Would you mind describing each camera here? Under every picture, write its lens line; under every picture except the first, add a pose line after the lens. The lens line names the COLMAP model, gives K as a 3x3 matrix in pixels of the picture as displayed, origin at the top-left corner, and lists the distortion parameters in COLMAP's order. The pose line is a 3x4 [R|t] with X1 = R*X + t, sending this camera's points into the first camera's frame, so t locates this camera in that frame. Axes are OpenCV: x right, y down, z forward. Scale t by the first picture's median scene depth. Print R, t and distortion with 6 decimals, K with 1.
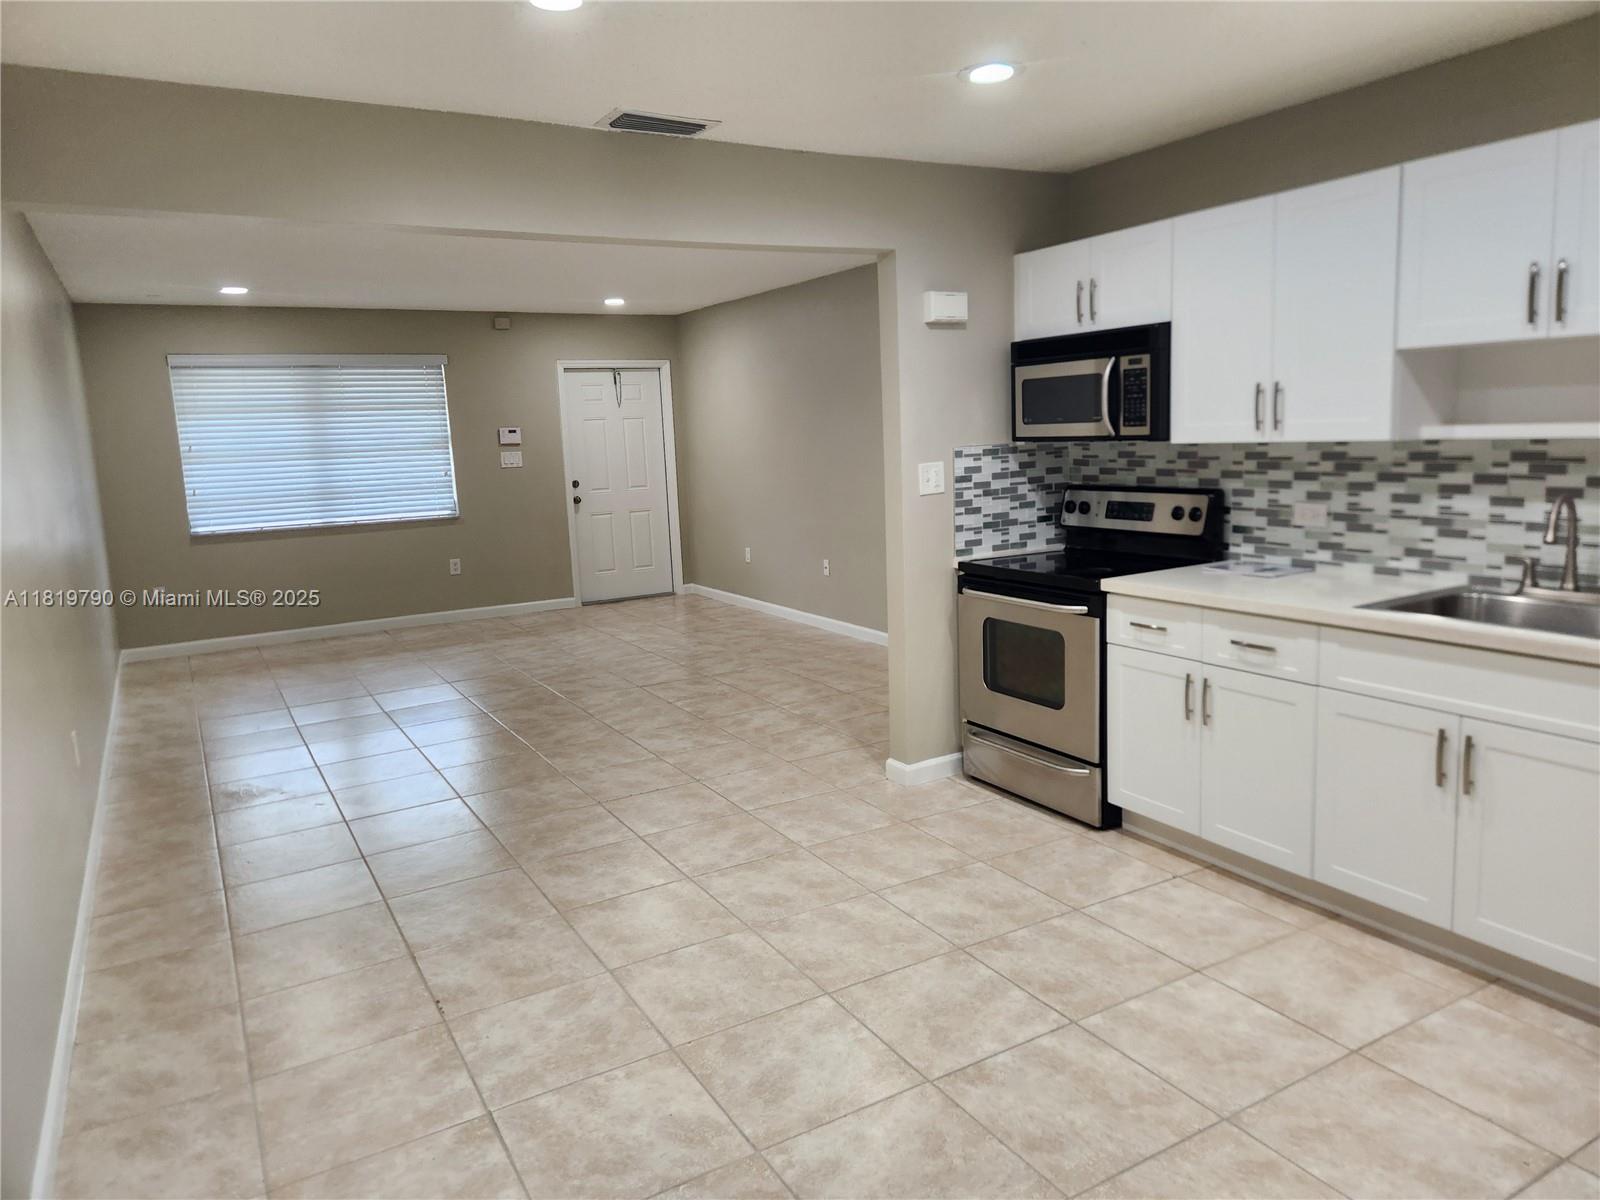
lens RADIAL K [[1073.7, 0, 799.0], [0, 1073.7, 581.2], [0, 0, 1]] dist [0.082419, -0.084793]
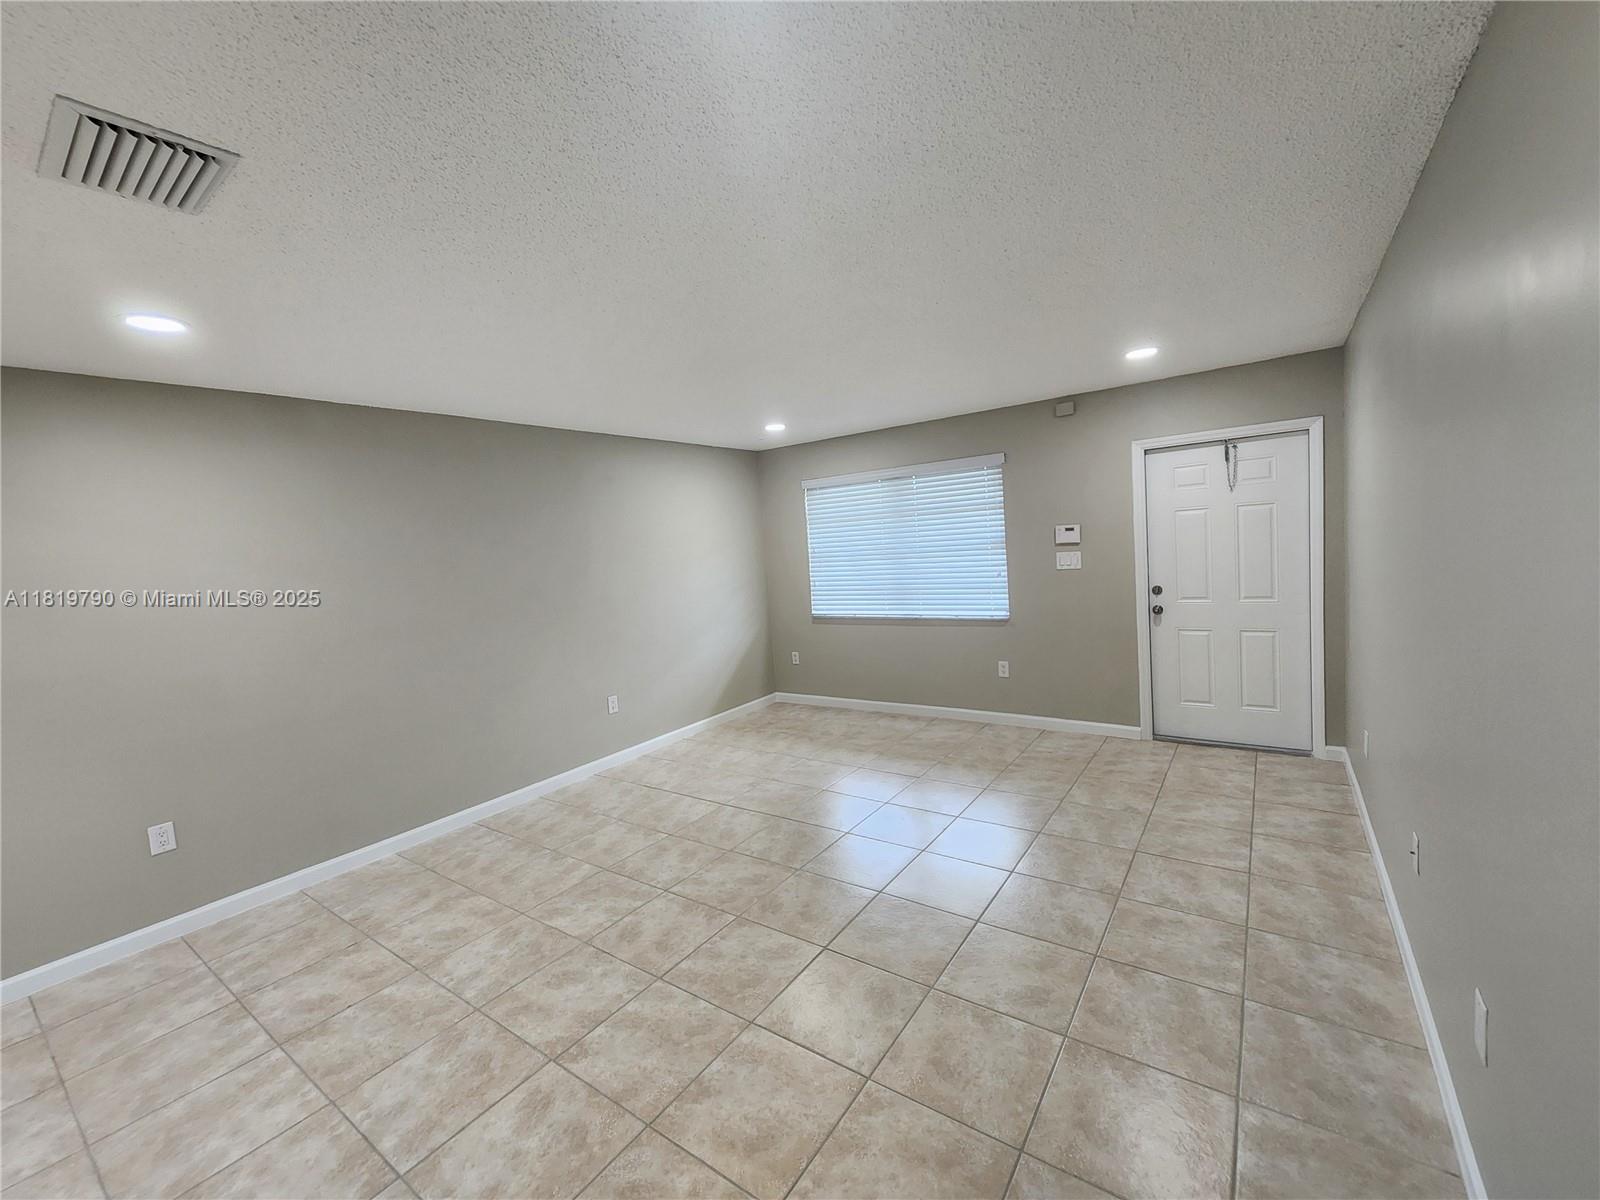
lens RADIAL K [[653.1, 0, 804.3], [0, 653.1, 588.4], [0, 0, 1]] dist [0.005610, -0.002750]
pose [[0.413927, 0.074336, -0.907270, 0.285638], [-0.078892, 0.995840, 0.045600, -0.205052], [0.906885, 0.052701, 0.418070, 1.221015]]
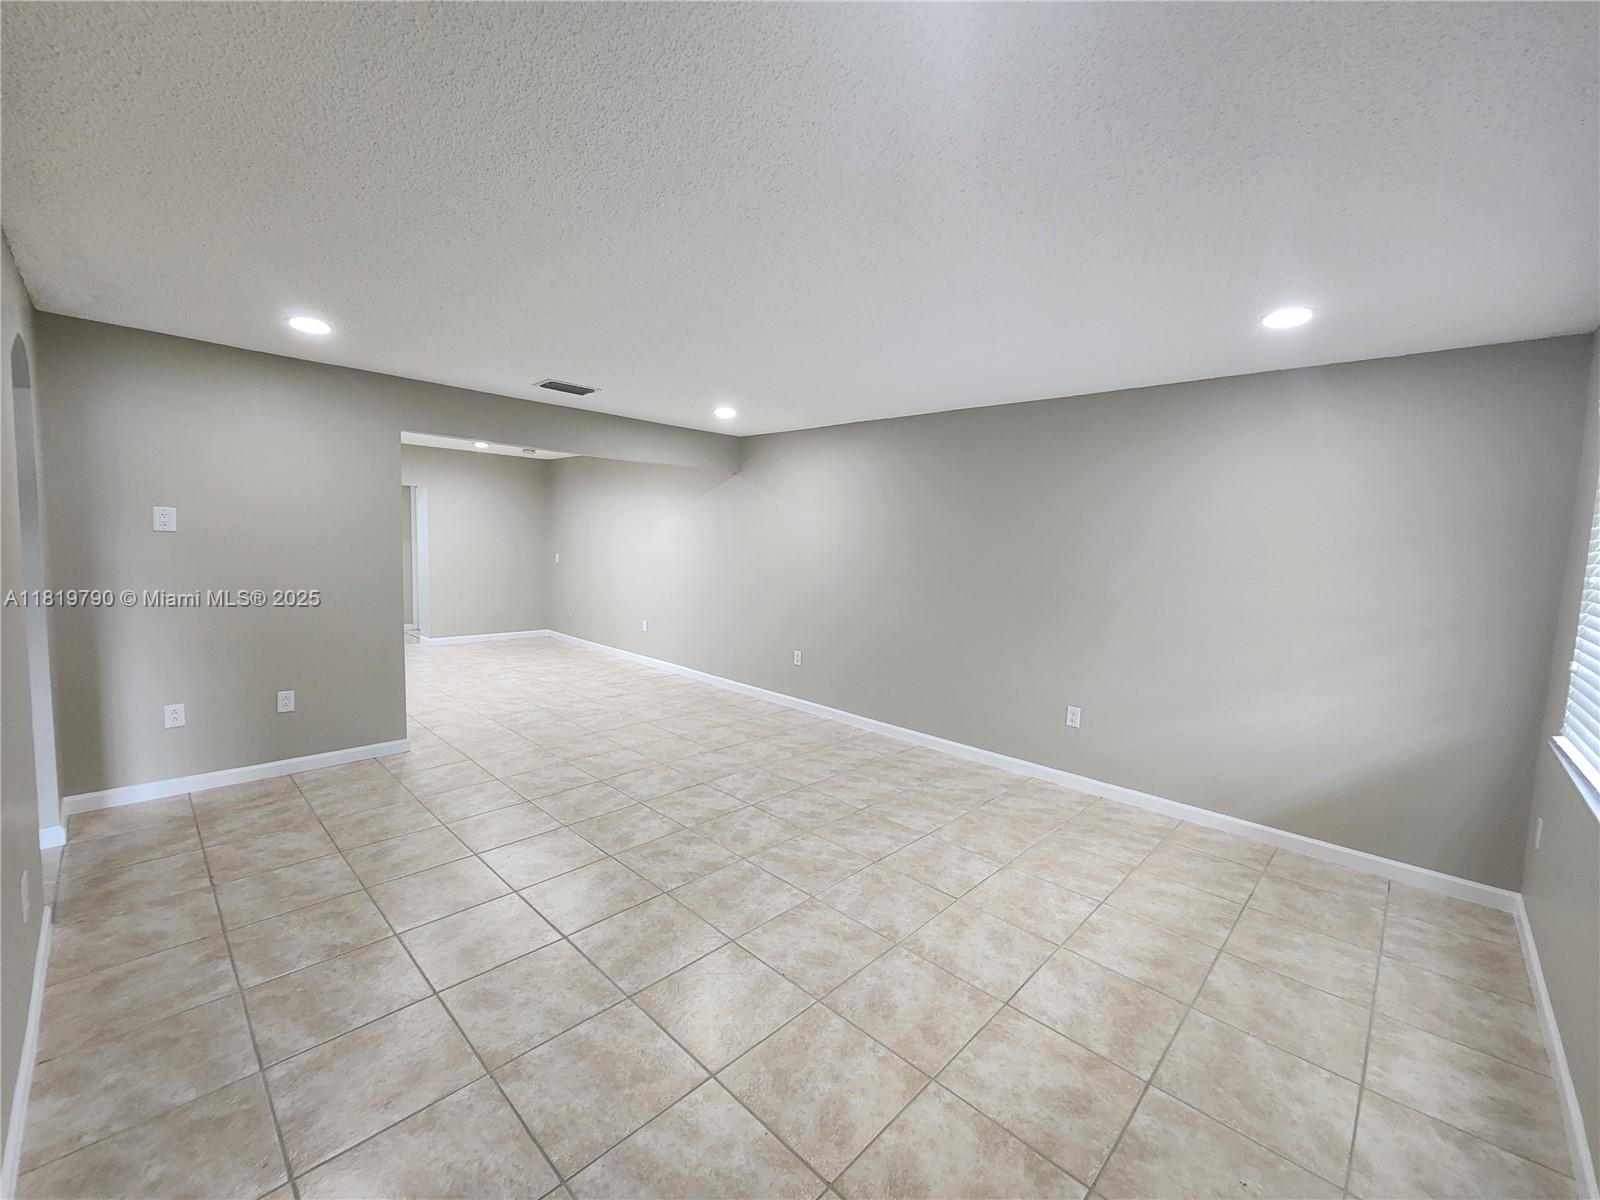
lens RADIAL K [[653.1, 0, 805.4], [0, 653.1, 589.3], [0, 0, 1]] dist [0.005610, -0.002750]
pose [[-0.961465, 0.028908, -0.273404, -0.241924], [-0.035883, 0.972755, 0.229040, -0.318178], [0.272576, 0.230025, -0.934233, 2.178912]]
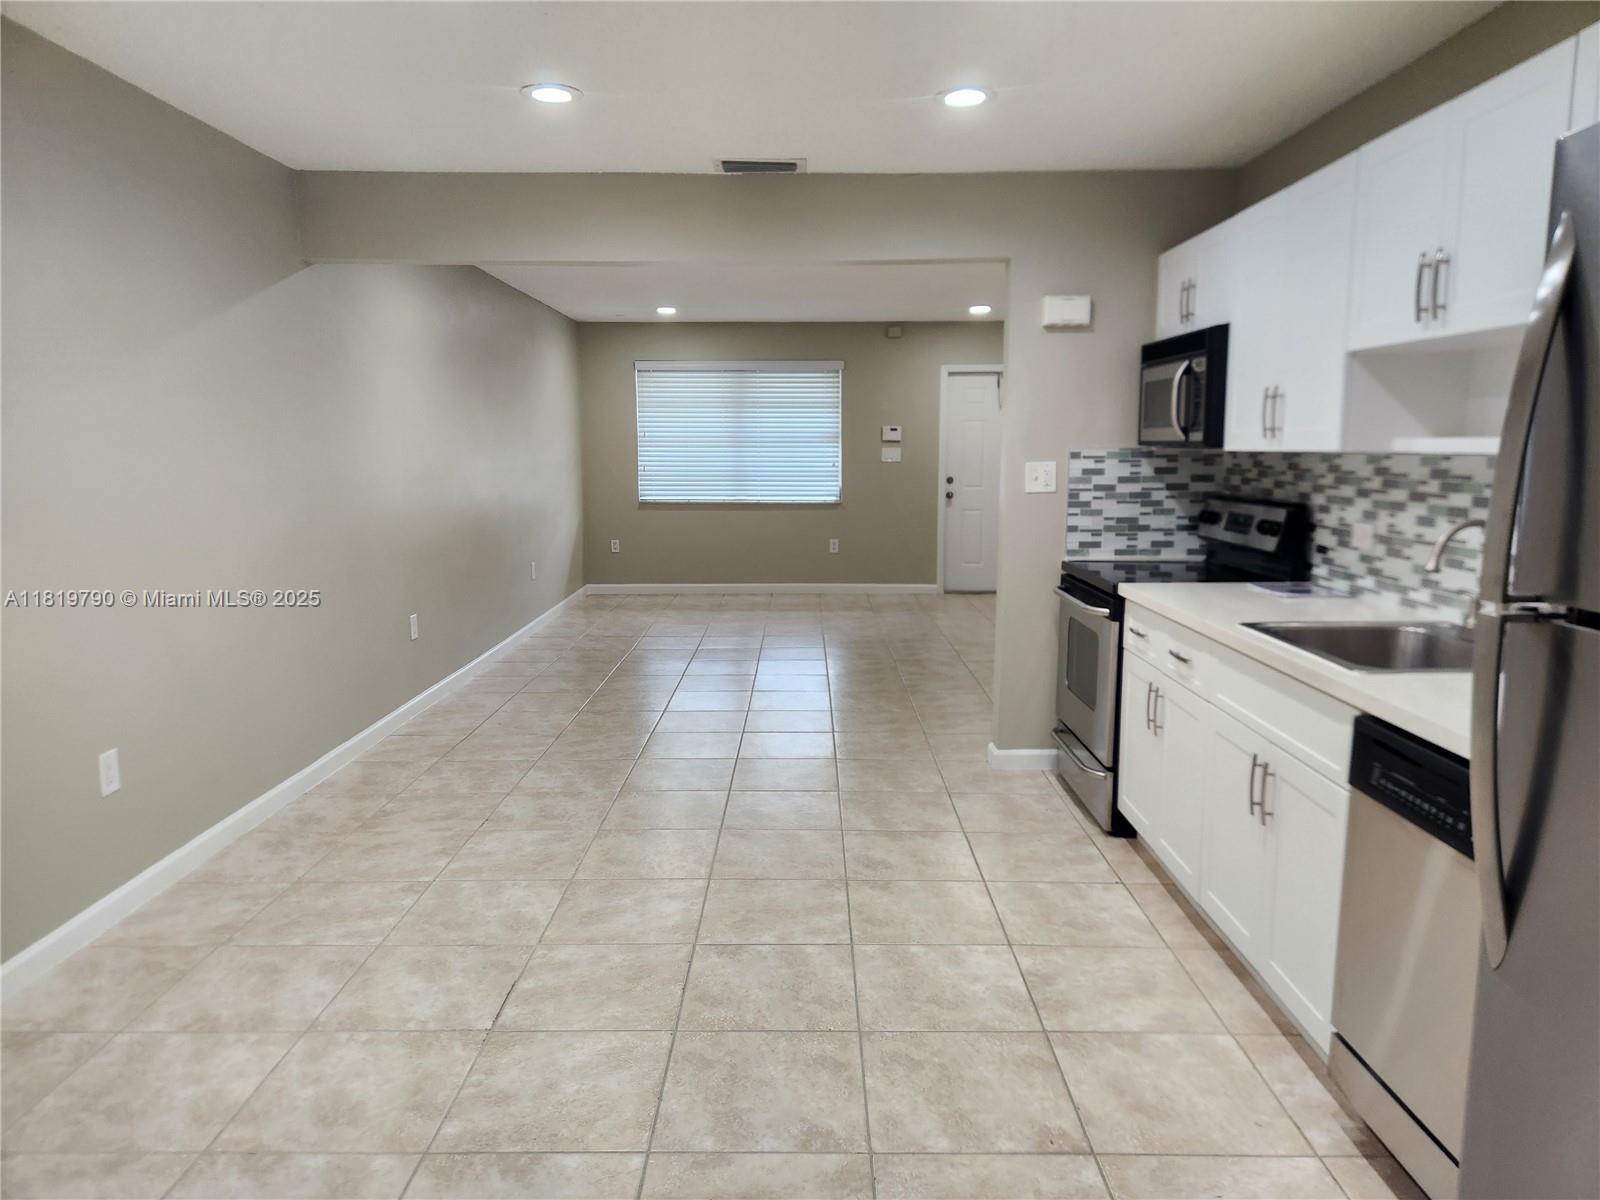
lens RADIAL K [[1073.7, 0, 804.8], [0, 1073.7, 592.8], [0, 0, 1]] dist [0.082419, -0.084793]
pose [[0.862832, 0.108989, -0.493601, 0.465549], [-0.107101, 0.993727, 0.032203, 0.005522], [0.494014, 0.025079, 0.869092, -0.009232]]
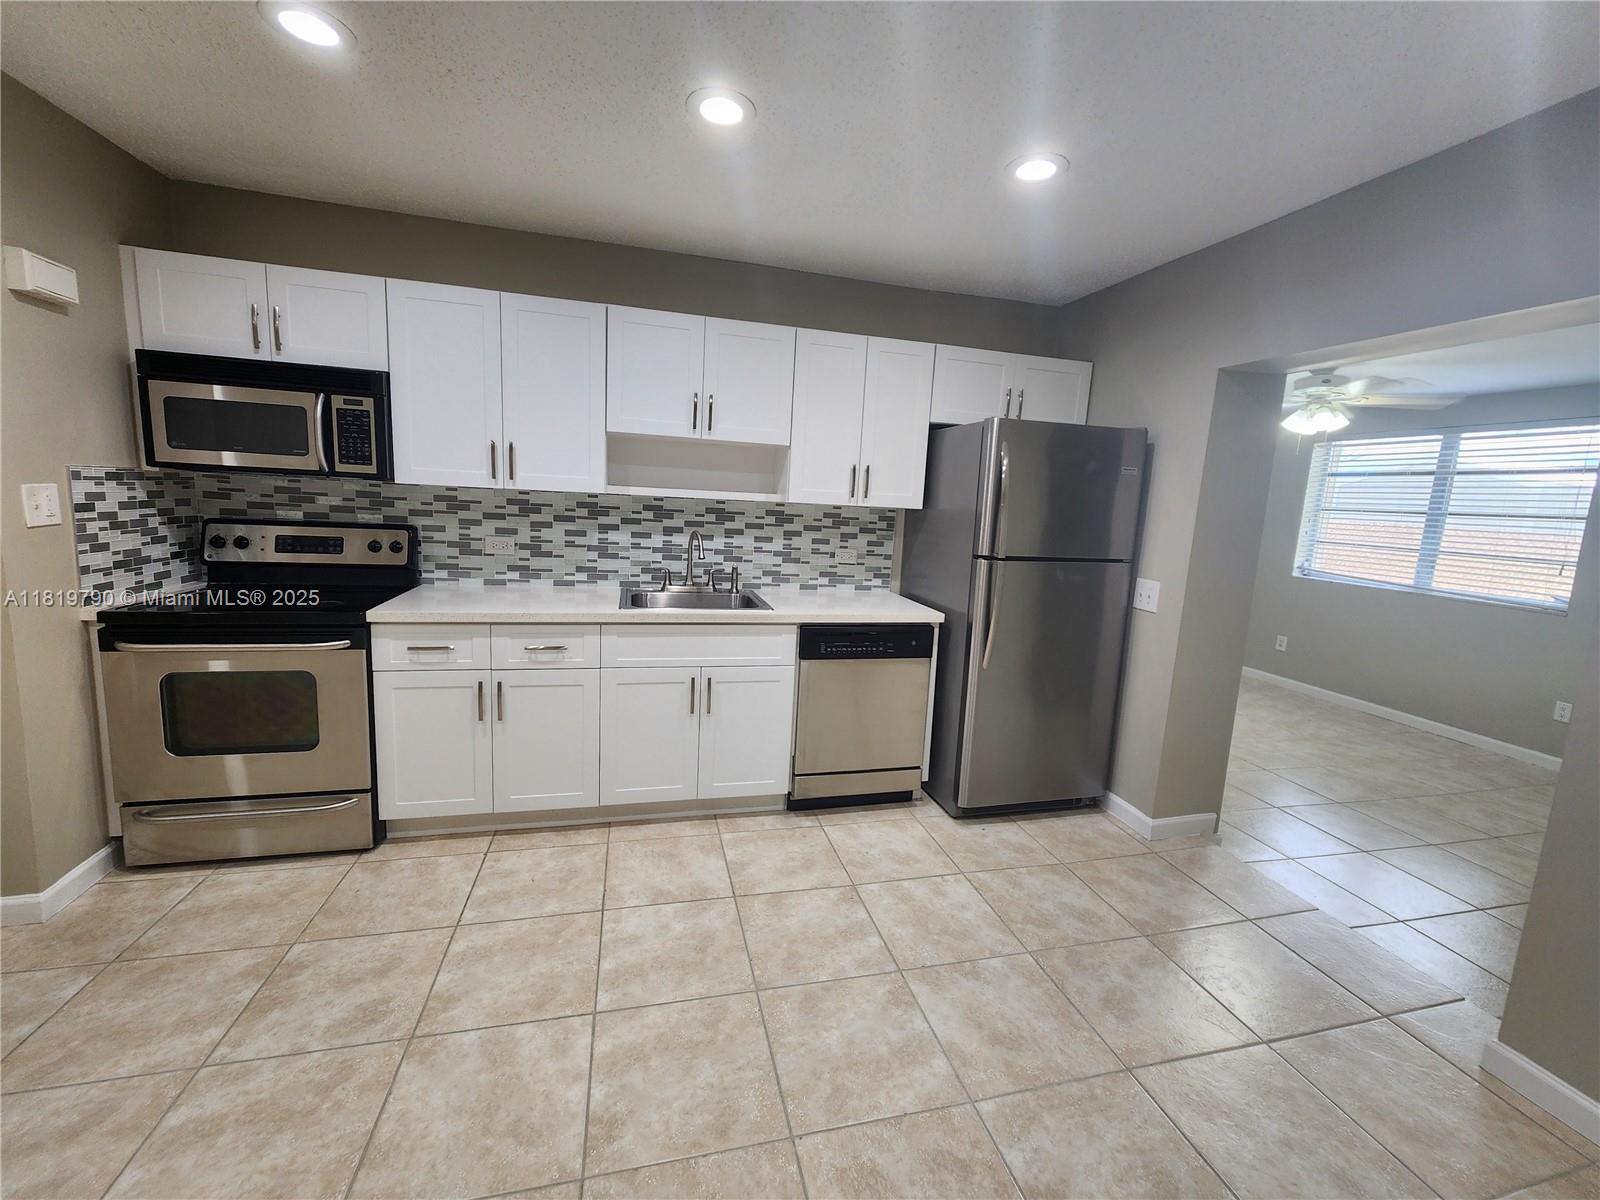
lens RADIAL K [[653.1, 0, 803.2], [0, 653.1, 593.2], [0, 0, 1]] dist [0.005610, -0.002750]
pose [[0.269632, -0.087171, 0.959010, -0.180916], [0.075313, 0.994753, 0.069245, -0.027249], [-0.960014, 0.053555, 0.274783, 0.383036]]
